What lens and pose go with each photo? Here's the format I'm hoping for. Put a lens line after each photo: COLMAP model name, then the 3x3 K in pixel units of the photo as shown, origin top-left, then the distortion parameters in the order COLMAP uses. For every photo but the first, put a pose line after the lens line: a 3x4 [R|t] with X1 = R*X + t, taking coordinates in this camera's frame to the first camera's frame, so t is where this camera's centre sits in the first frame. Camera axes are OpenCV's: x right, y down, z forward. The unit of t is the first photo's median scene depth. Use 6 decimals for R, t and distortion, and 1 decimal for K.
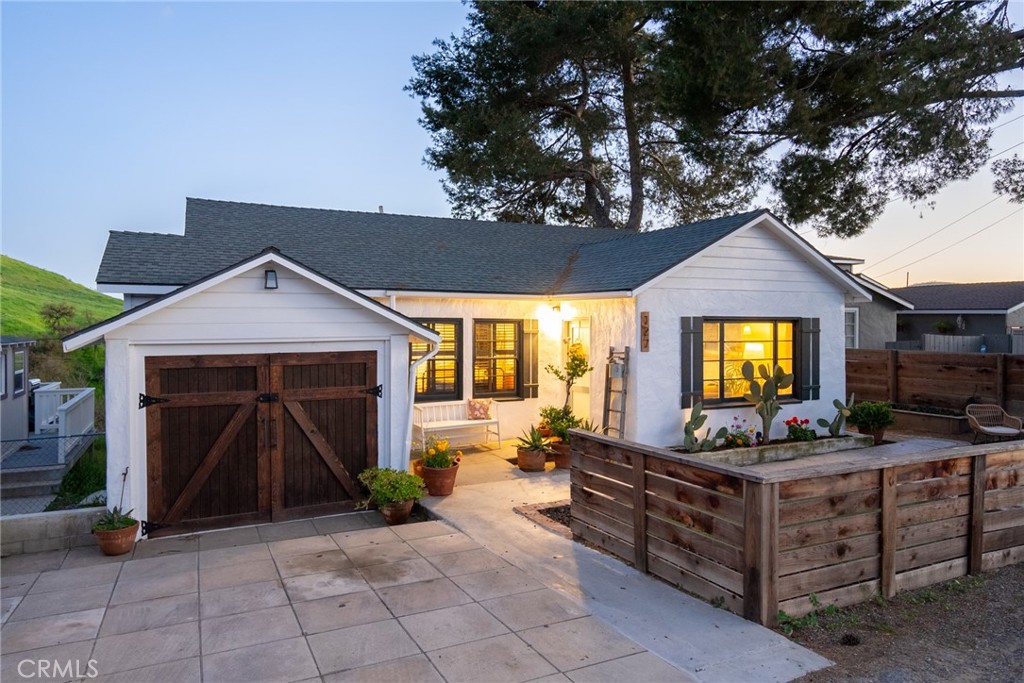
lens RADIAL K [[672.8, 0, 511.9], [0, 672.8, 335.8], [0, 0, 1]] dist [0.008982, 0.001163]
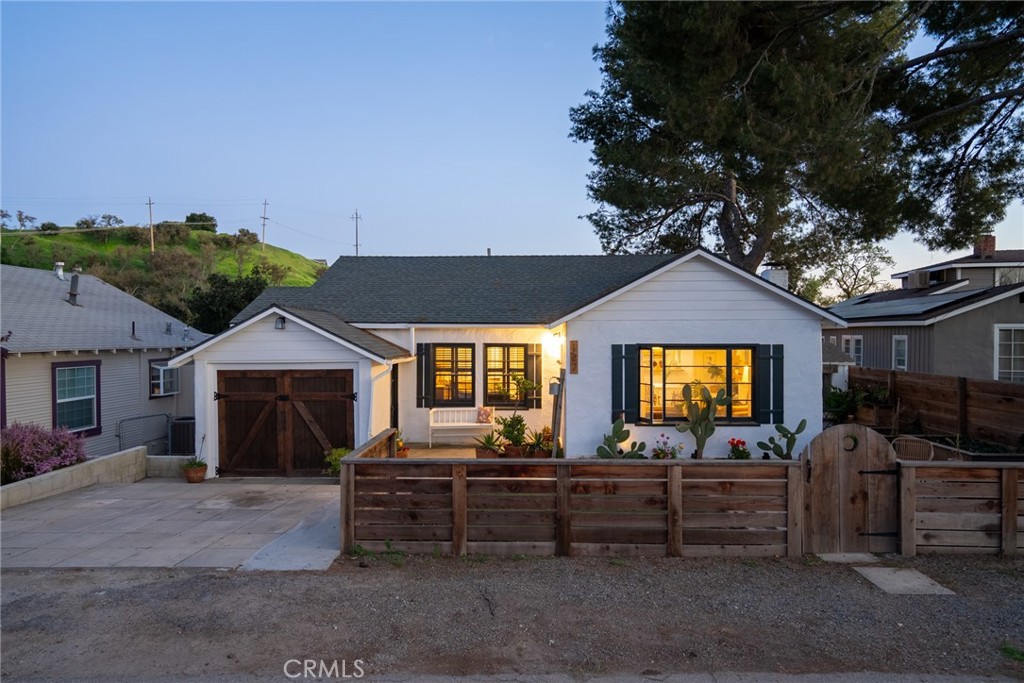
lens RADIAL K [[659.1, 0, 512.0], [0, 659.1, 341.5], [0, 0, 1]] dist [-0.002882, 0.003169]
pose [[0.885350, 0.004553, -0.464903, 0.598203], [-0.005848, 0.999982, -0.001342, -0.029458], [0.464888, 0.003907, 0.885361, -0.084086]]
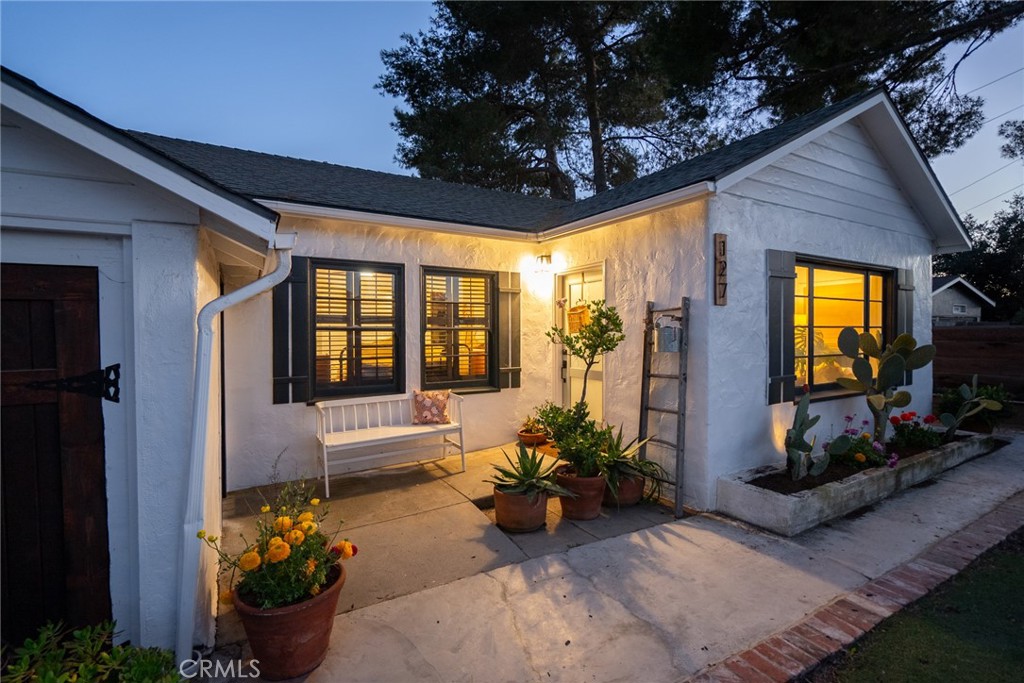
lens RADIAL K [[467.1, 0, 512.0], [0, 467.1, 341.5], [0, 0, 1]] dist [-0.003752, -0.000194]
pose [[0.997593, -0.006258, 0.069054, -0.002376], [0.005933, 0.999970, 0.004911, 0.047092], [-0.069083, -0.004490, 0.997601, 0.577426]]
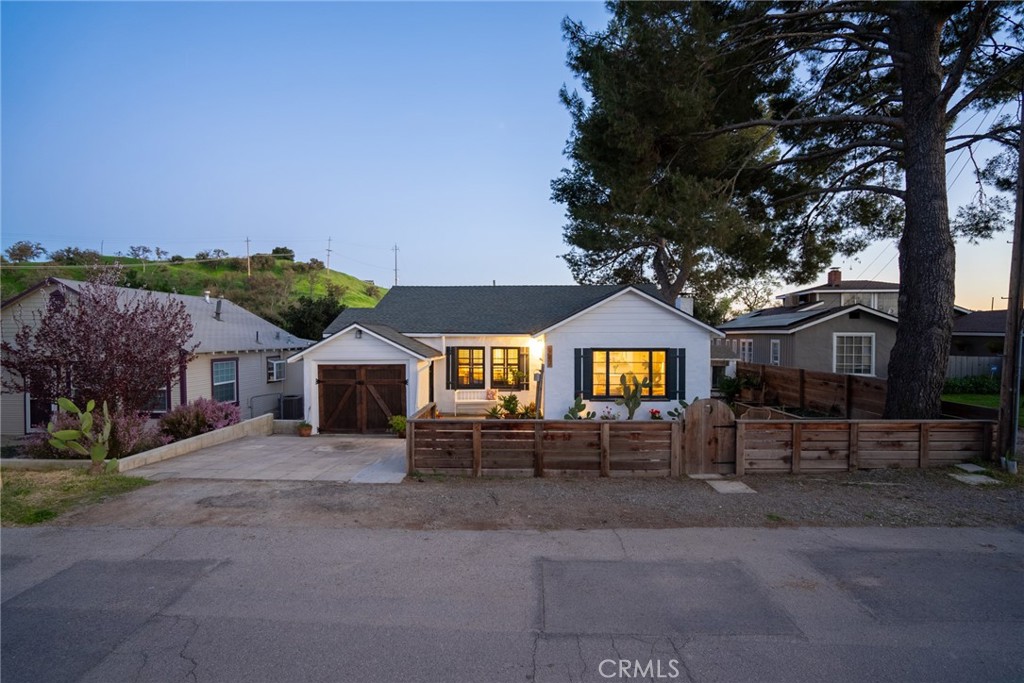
lens RADIAL K [[497.8, 0, 509.5], [0, 497.8, 340.6], [0, 0, 1]] dist [-0.058629, 0.000301]
pose [[0.883870, 0.004946, -0.467706, 0.681314], [-0.006203, 0.999980, -0.001148, -0.043761], [0.467691, 0.003915, 0.883884, -0.232698]]
